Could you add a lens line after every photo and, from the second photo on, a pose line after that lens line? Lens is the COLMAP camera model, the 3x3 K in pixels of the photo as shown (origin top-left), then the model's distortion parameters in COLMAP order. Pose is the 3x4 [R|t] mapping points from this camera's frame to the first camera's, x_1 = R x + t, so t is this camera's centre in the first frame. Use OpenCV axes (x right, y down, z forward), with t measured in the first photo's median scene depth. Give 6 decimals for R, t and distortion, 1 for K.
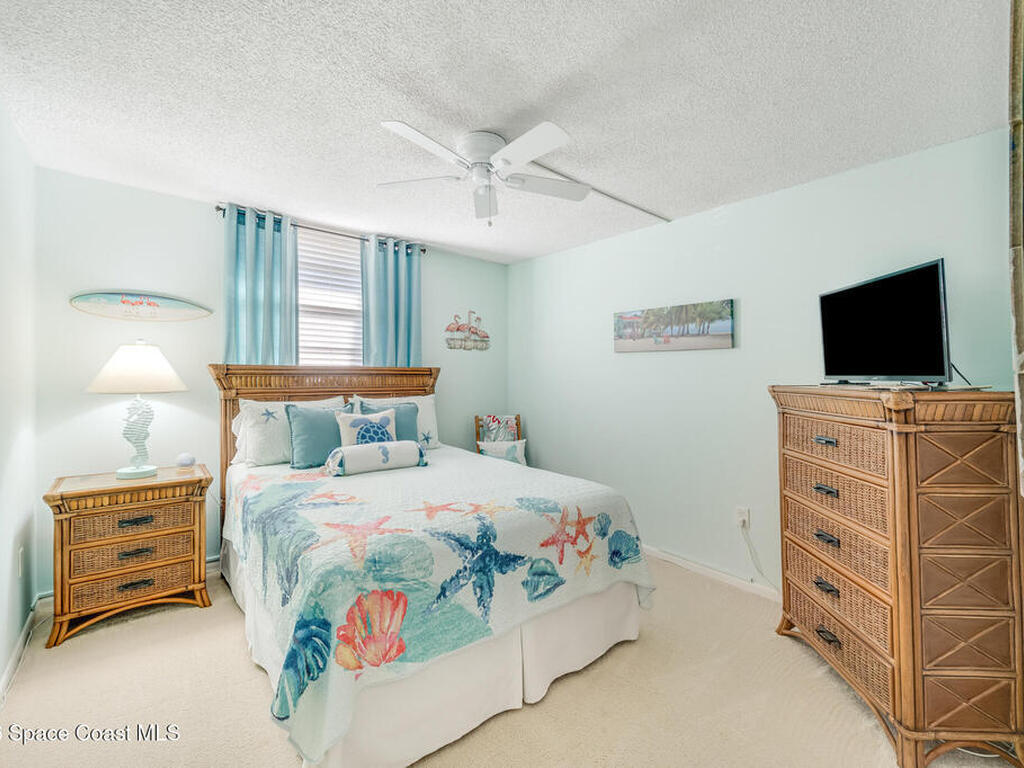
lens RADIAL K [[460.2, 0, 514.5], [0, 460.2, 379.8], [0, 0, 1]] dist [0.003296, -0.002108]
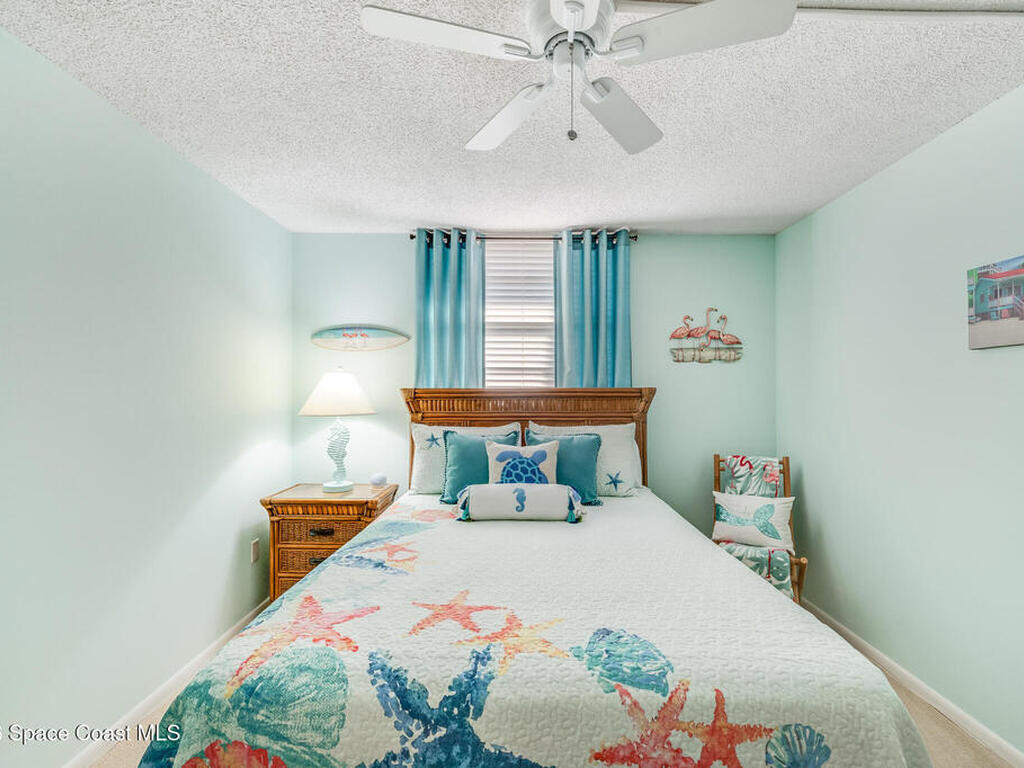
lens RADIAL K [[460.2, 0, 504.3], [0, 460.2, 400.6], [0, 0, 1]] dist [0.003296, -0.002108]
pose [[0.766631, -0.002004, -0.642085, 0.176412], [-0.001040, 0.999990, -0.004363, -0.002270], [0.642087, 0.004013, 0.766621, 0.349451]]
